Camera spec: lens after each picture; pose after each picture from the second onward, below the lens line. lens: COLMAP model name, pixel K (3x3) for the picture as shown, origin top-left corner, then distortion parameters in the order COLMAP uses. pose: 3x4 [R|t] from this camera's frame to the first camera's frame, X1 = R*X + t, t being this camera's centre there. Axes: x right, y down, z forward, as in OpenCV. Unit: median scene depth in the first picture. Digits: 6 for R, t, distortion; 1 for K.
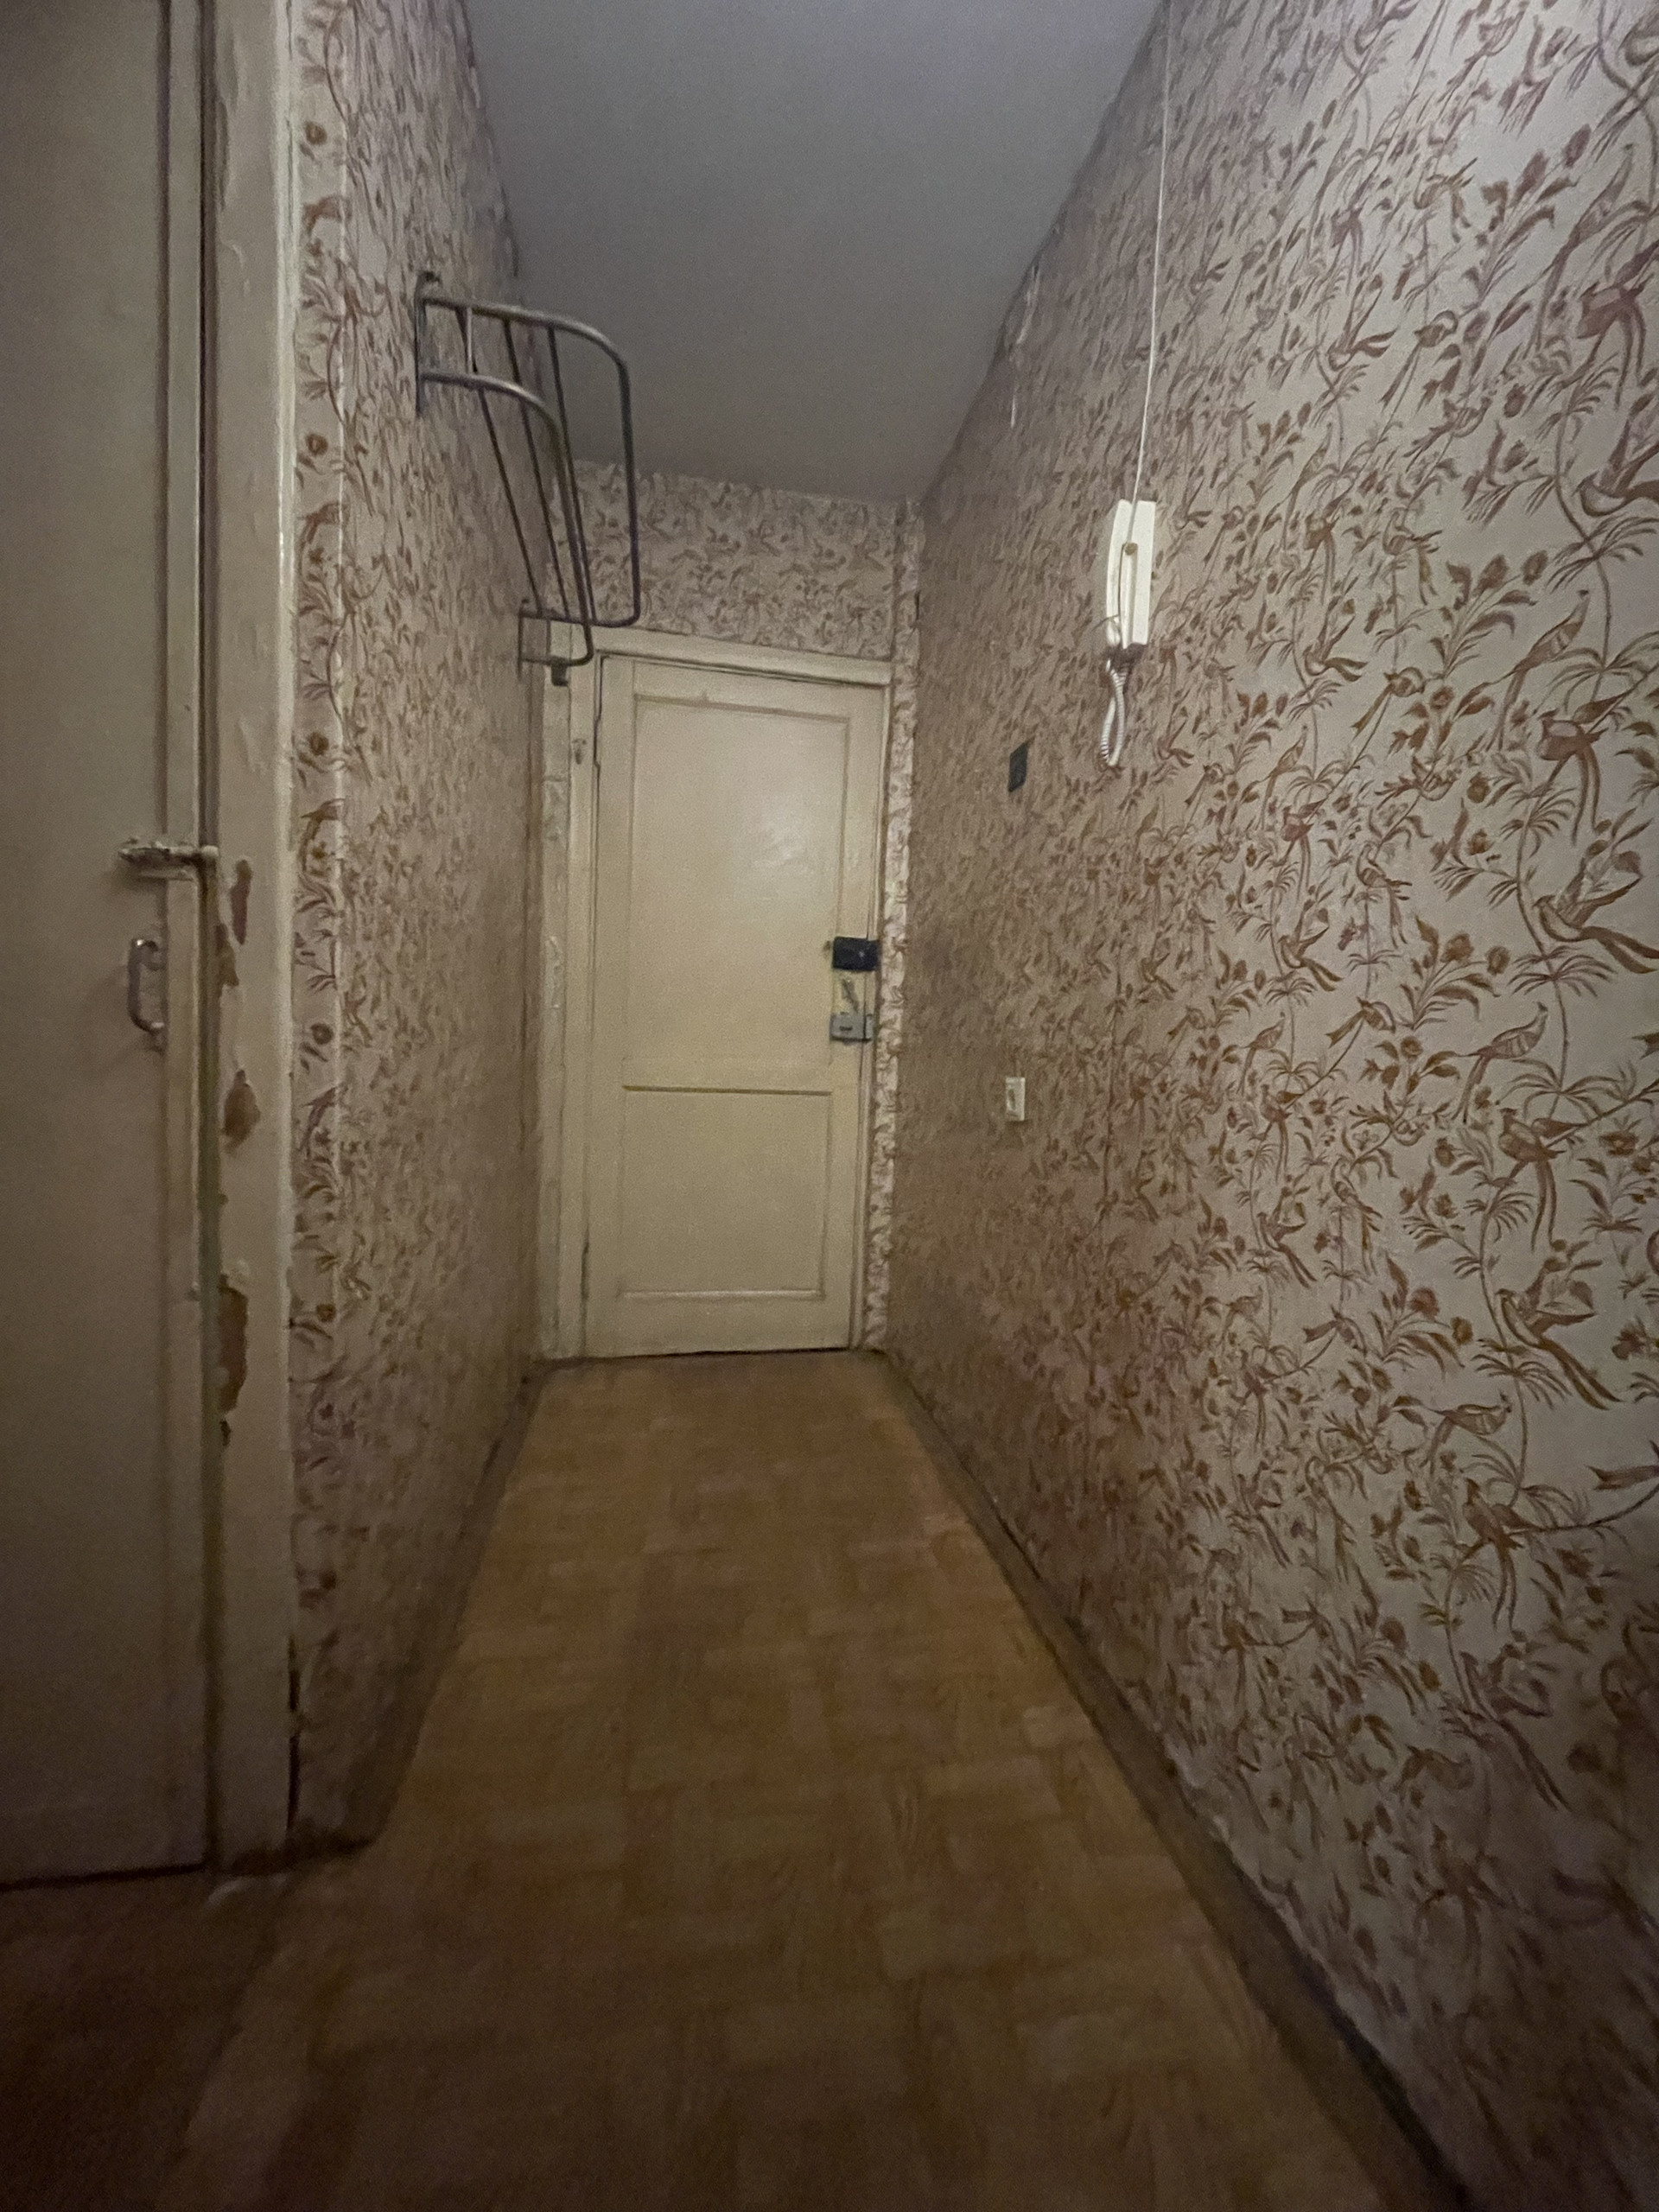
lens RADIAL K [[894.5, 0, 823.2], [0, 894.5, 1110.1], [0, 0, 1]] dist [-0.011302, -0.000251]
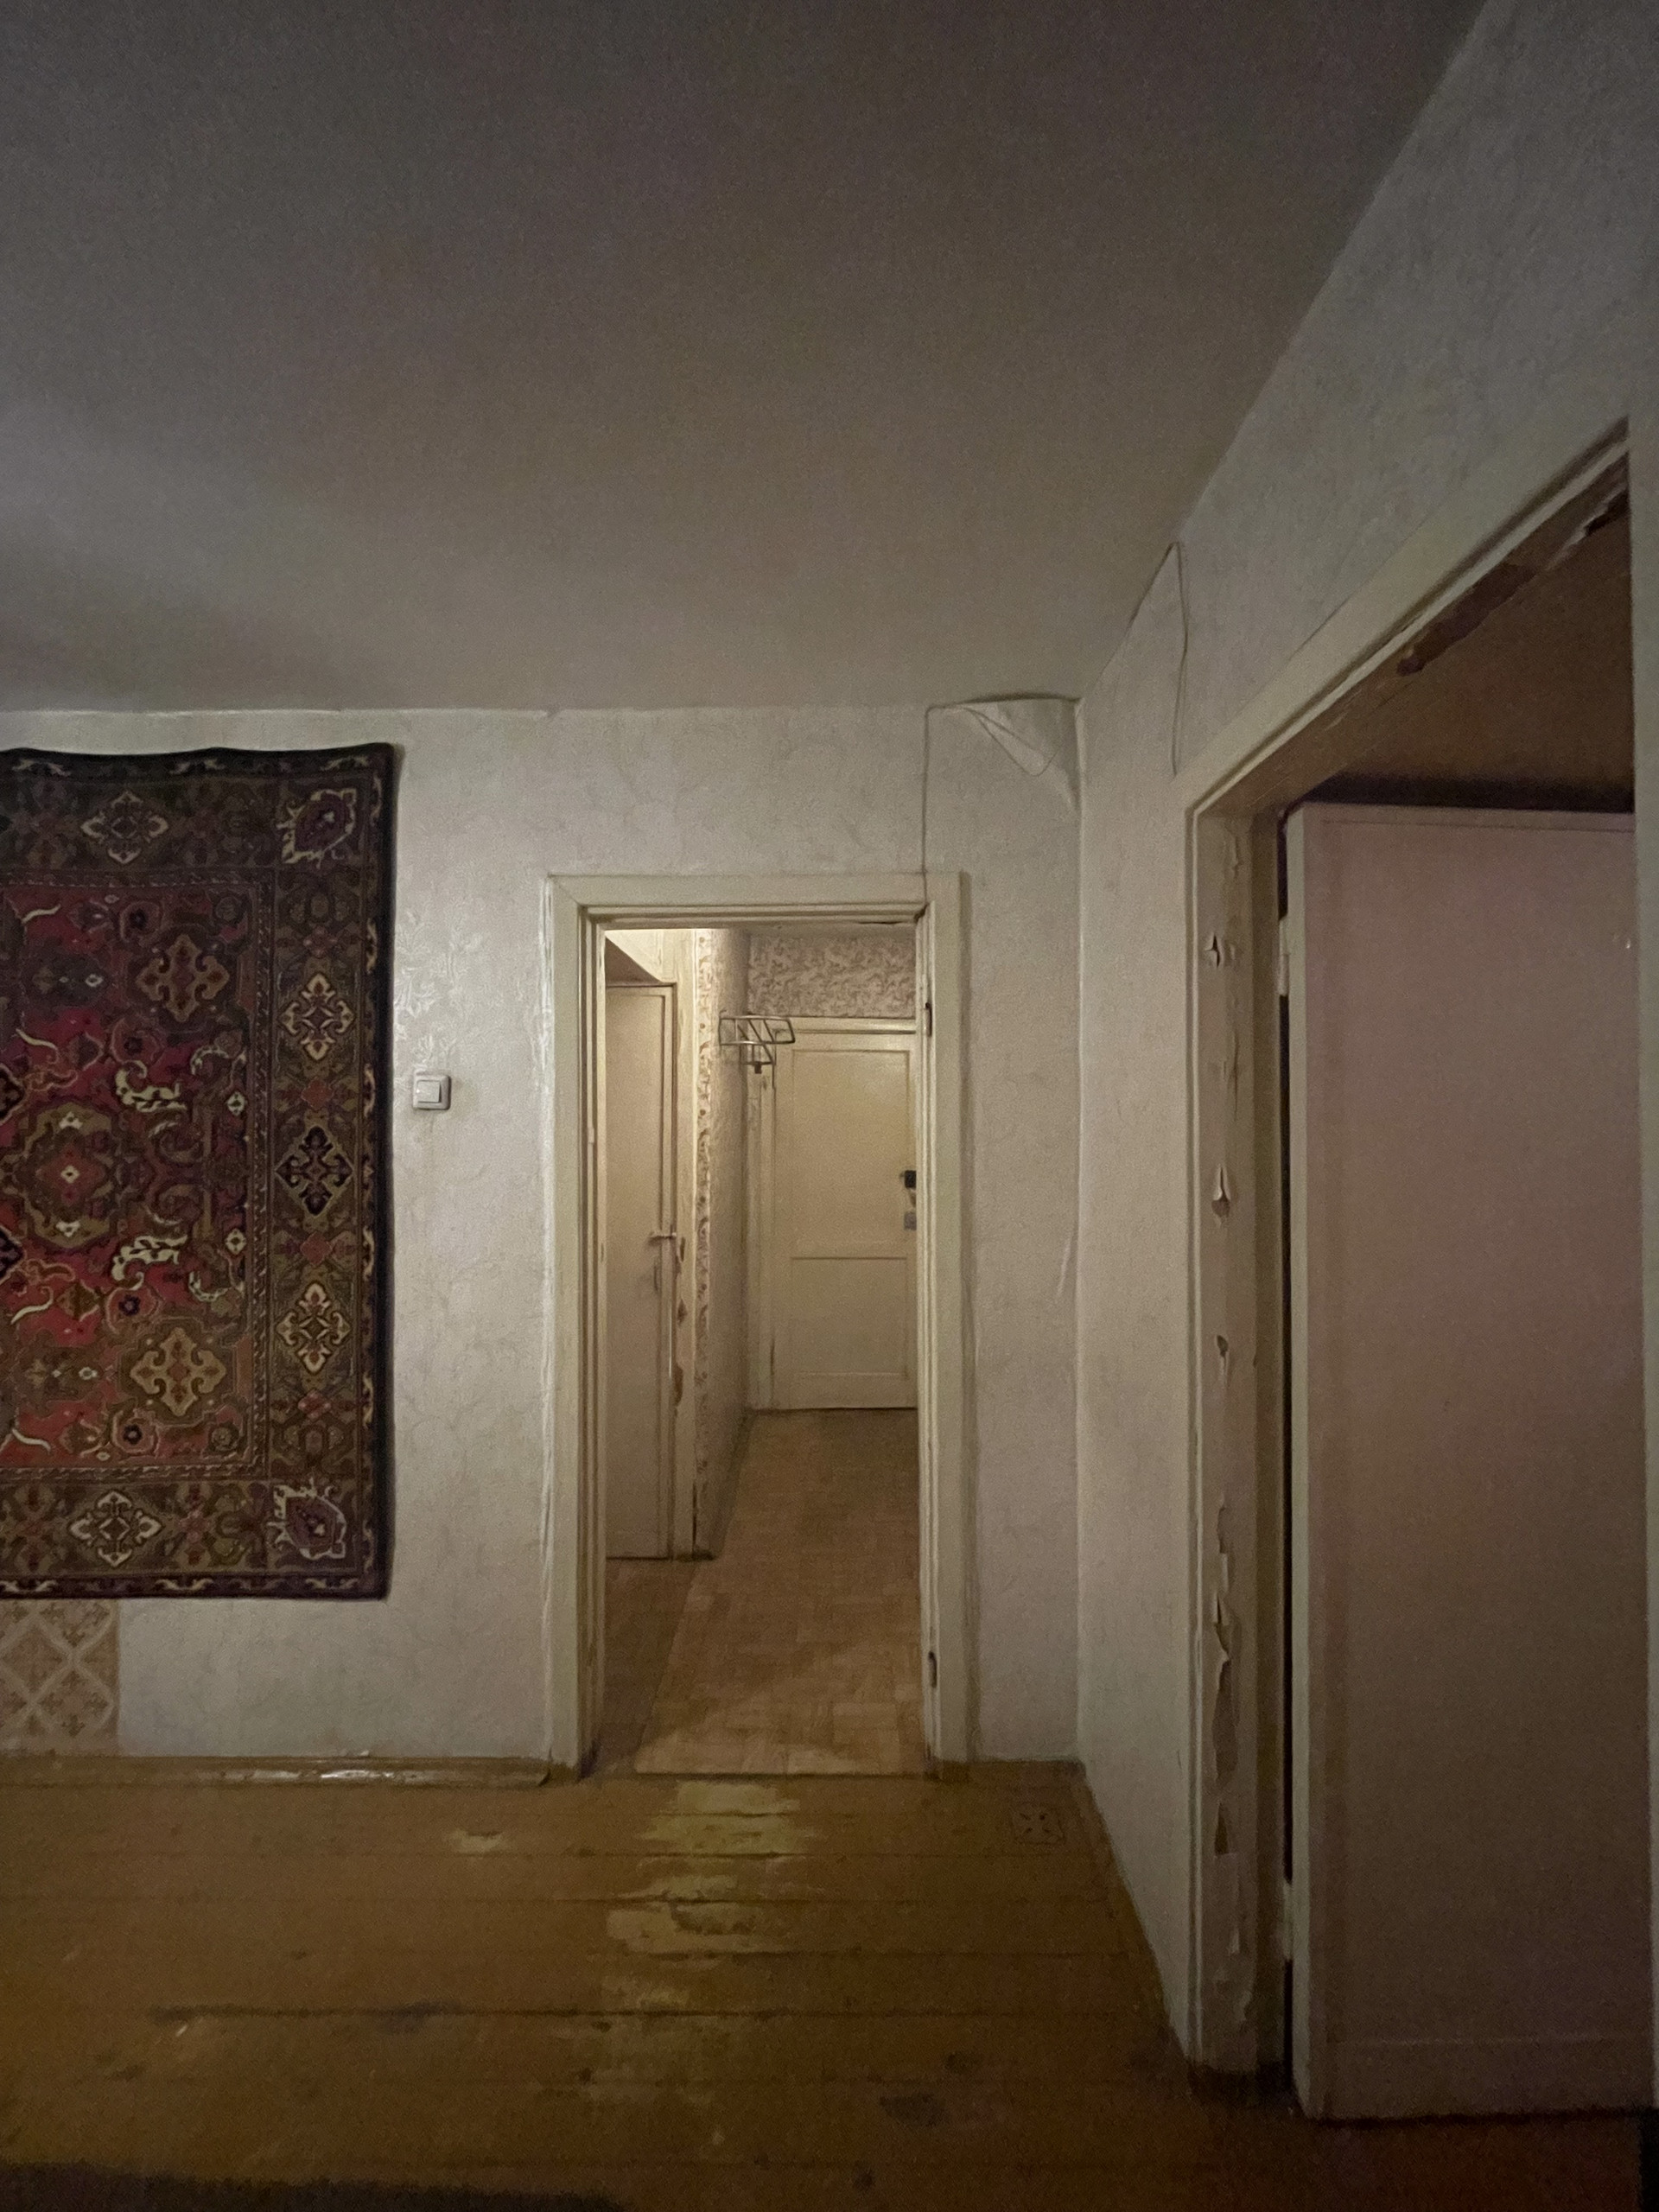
lens RADIAL K [[894.5, 0, 833.9], [0, 894.5, 1107.1], [0, 0, 1]] dist [-0.011302, -0.000251]
pose [[0.986222, -0.039309, -0.160686, 0.448728], [0.023421, 0.994752, -0.099600, -0.399144], [0.163758, 0.094465, 0.981967, -2.159745]]
